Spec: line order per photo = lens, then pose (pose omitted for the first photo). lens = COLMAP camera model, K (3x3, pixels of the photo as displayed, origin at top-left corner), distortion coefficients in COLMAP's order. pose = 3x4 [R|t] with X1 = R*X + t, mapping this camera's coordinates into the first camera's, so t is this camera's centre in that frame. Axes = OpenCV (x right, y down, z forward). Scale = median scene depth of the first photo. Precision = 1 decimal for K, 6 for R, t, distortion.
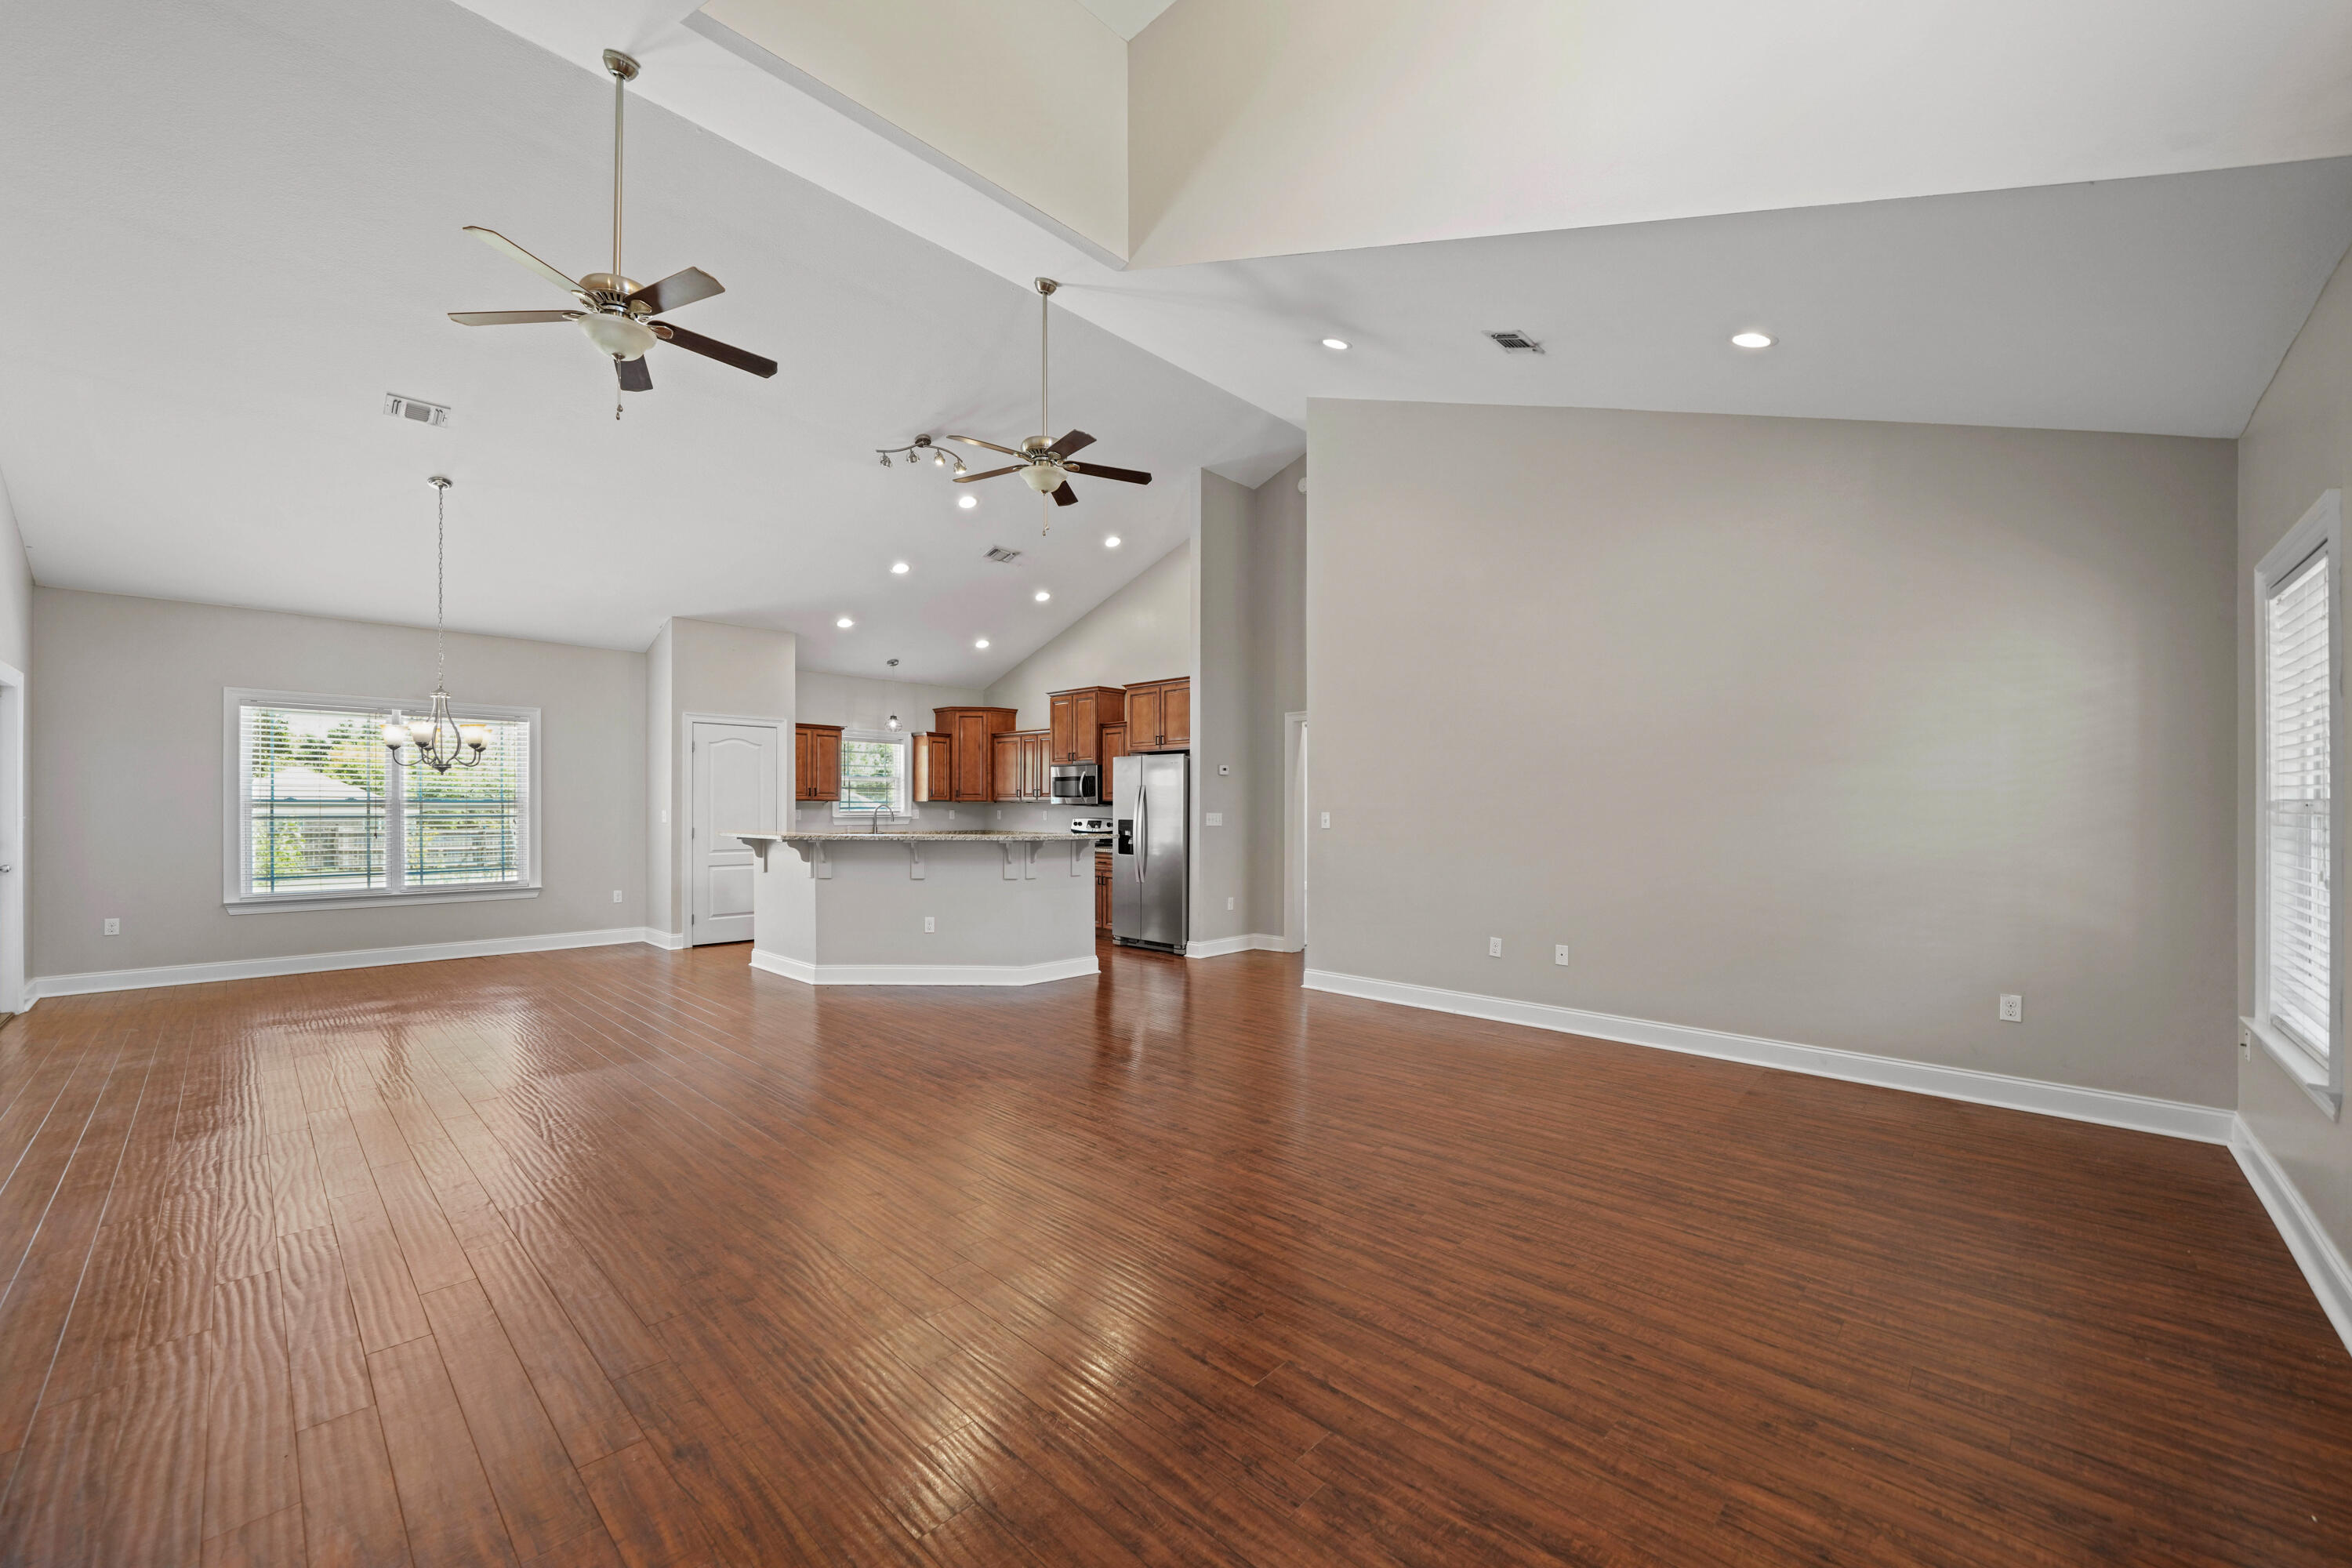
lens RADIAL K [[912.8, 0, 1169.3], [0, 912.8, 811.5], [0, 0, 1]] dist [-0.008947, 0.000942]
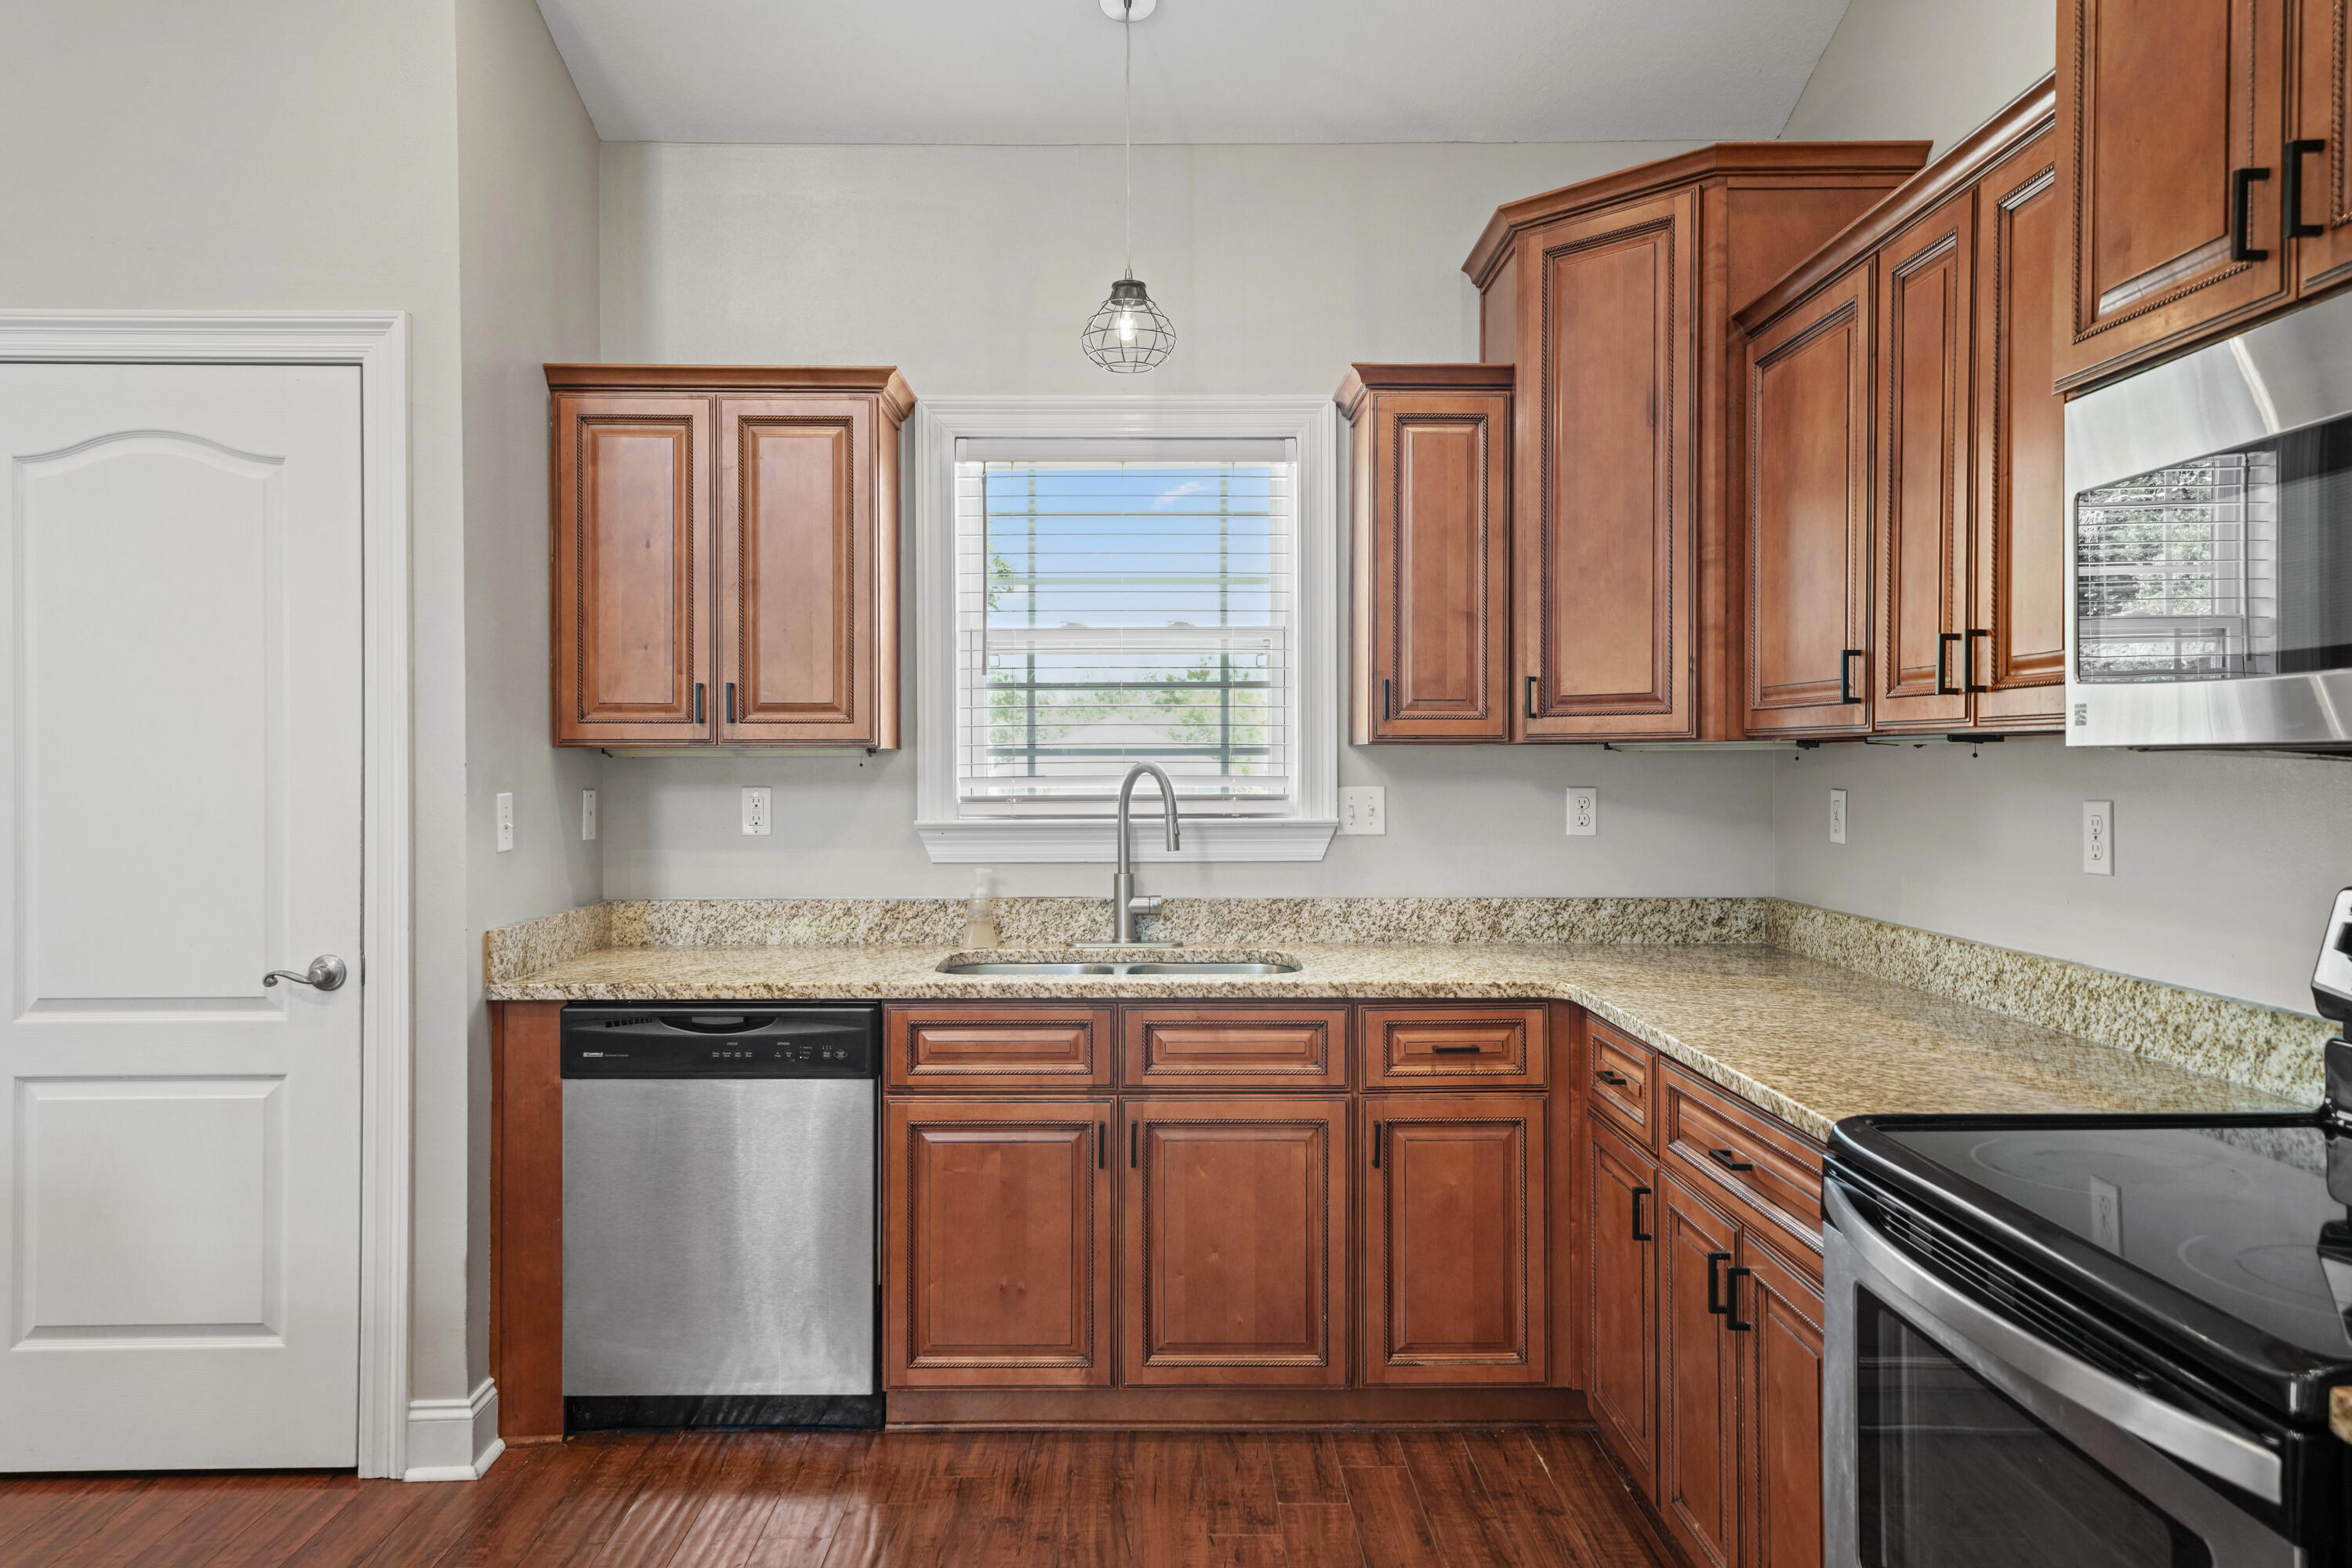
lens RADIAL K [[1571.5, 0, 1164.1], [0, 1571.5, 763.2], [0, 0, 1]] dist [0.032285, 0.002125]
pose [[0.691588, -0.004935, -0.722276, -0.069240], [0.001326, 0.999984, -0.005562, -0.005931], [0.722291, 0.002889, 0.691583, 0.805347]]
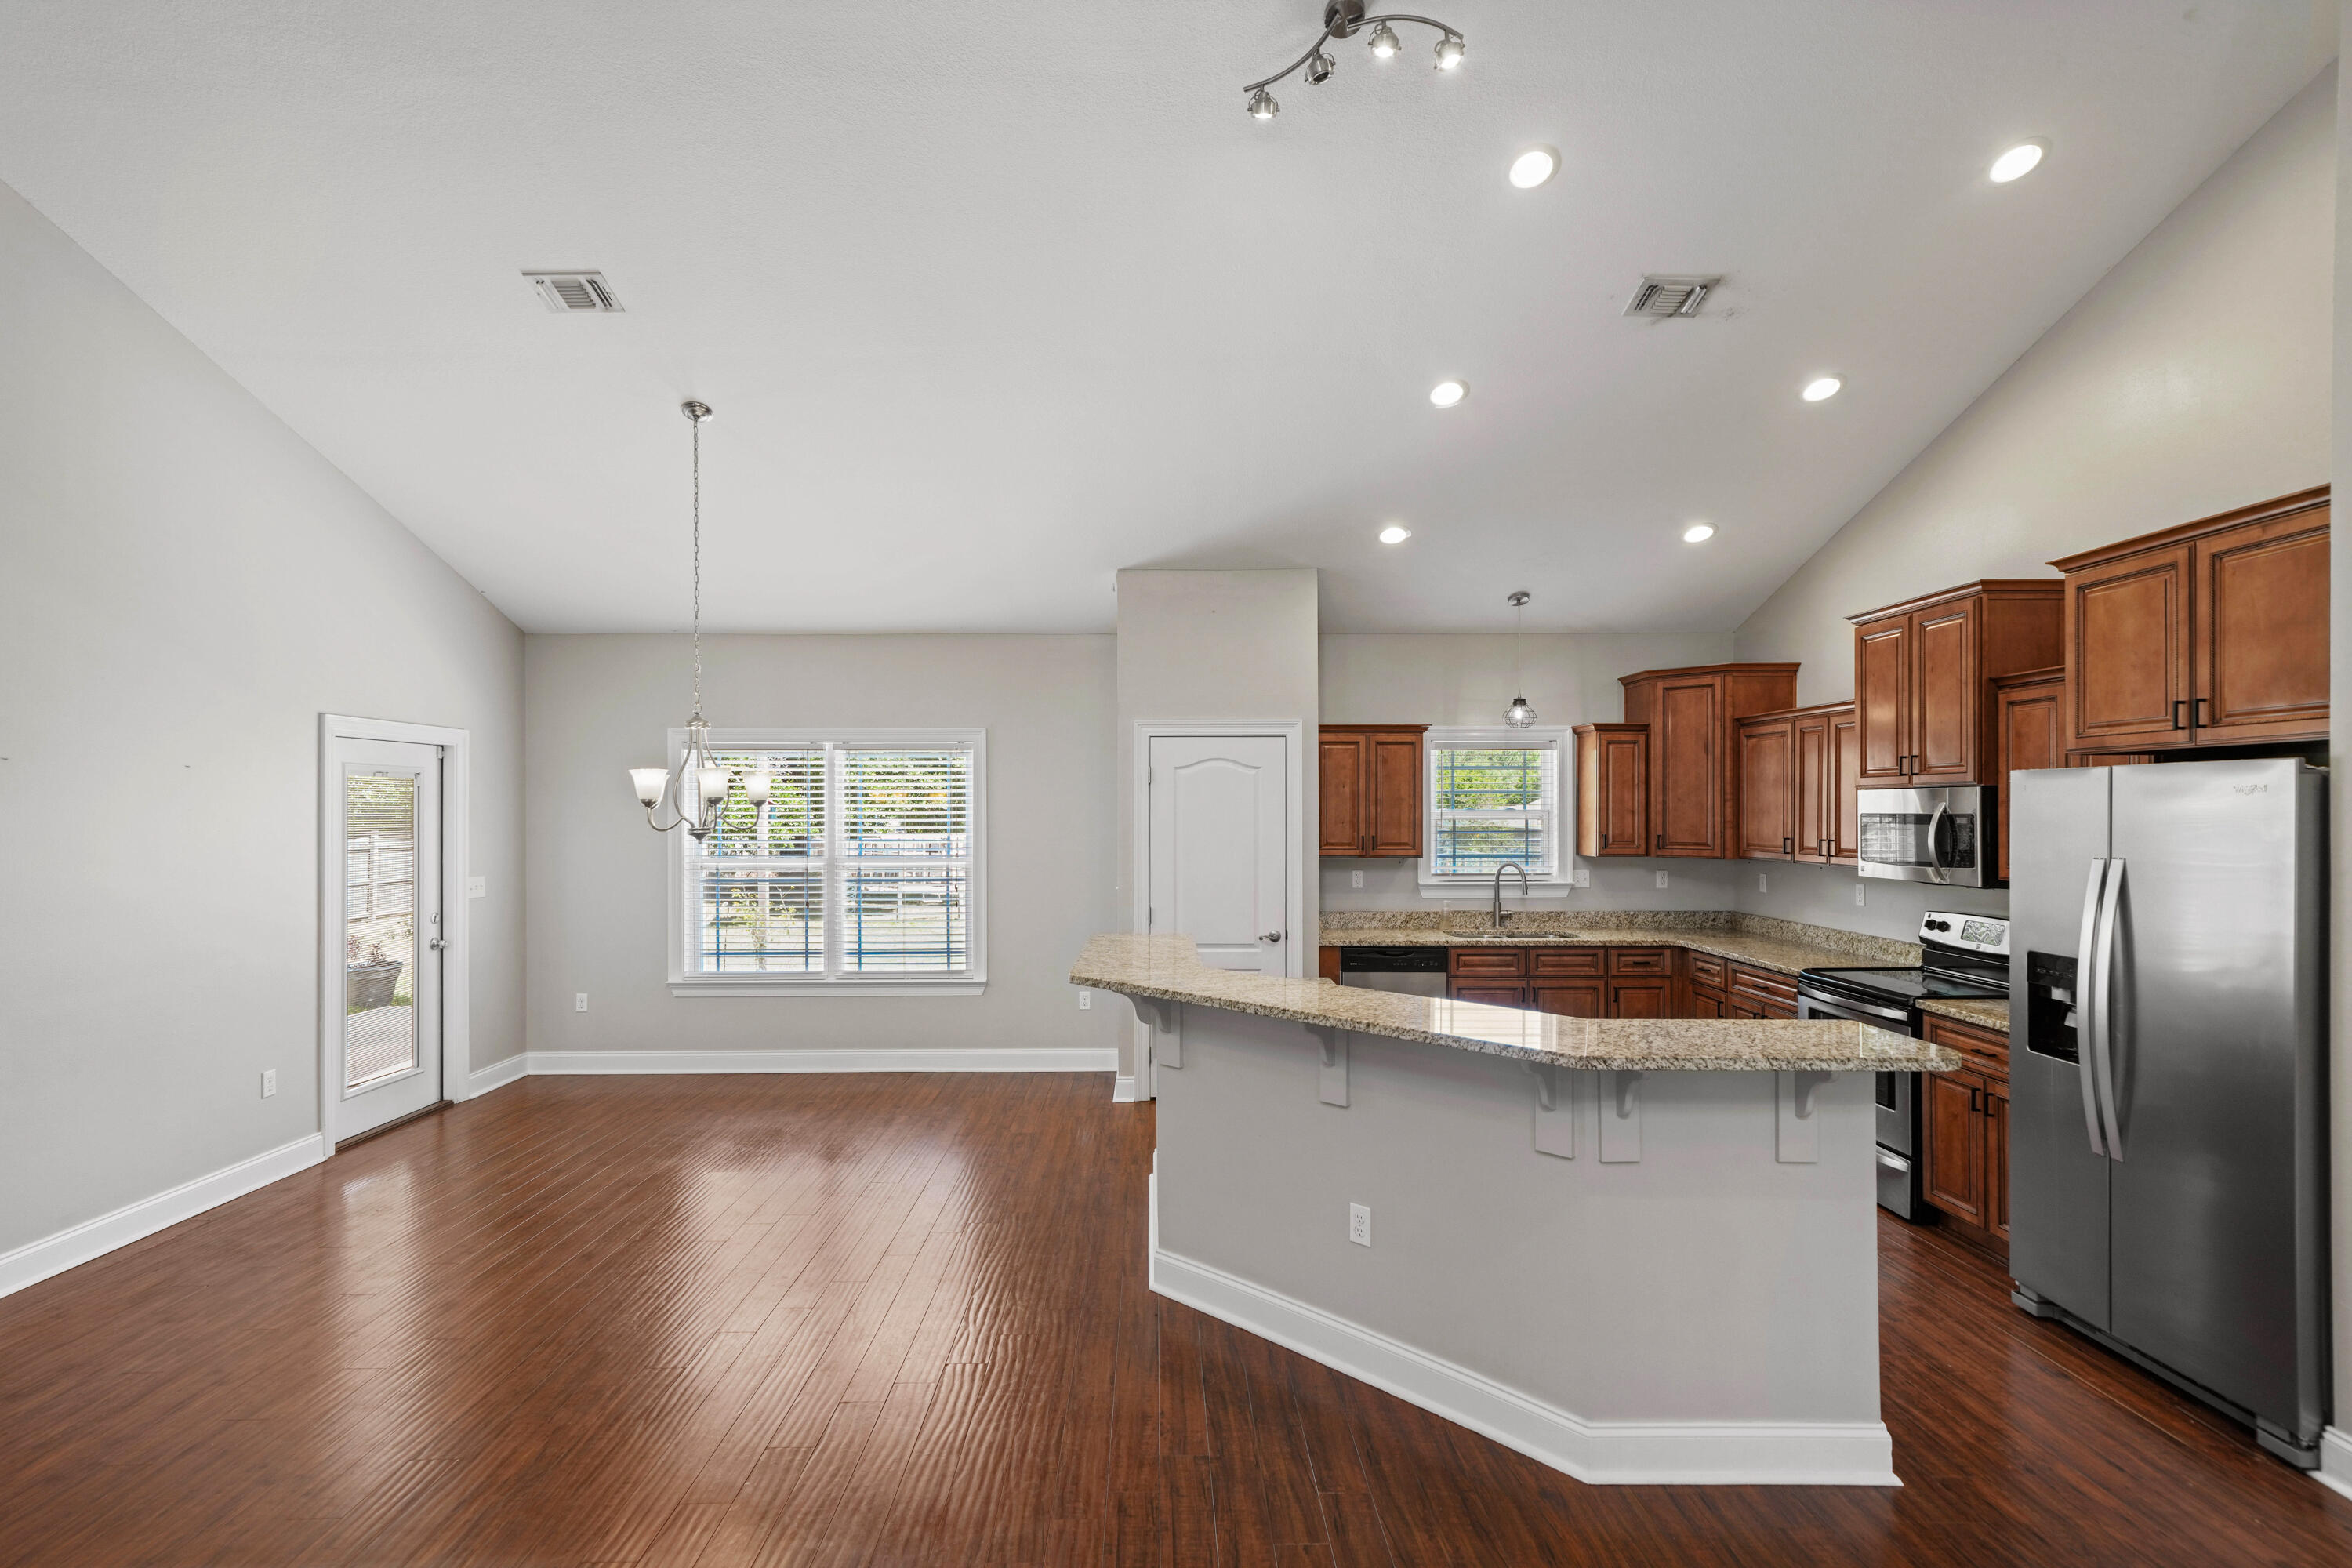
lens RADIAL K [[1099.9, 0, 1167.4], [0, 1099.9, 807.2], [0, 0, 1]] dist [0.014023, -0.000495]
pose [[0.695859, -0.006250, -0.718151, 0.016833], [0.000902, 0.999969, -0.007829, -0.037303], [0.718178, 0.004800, 0.695843, 0.415089]]
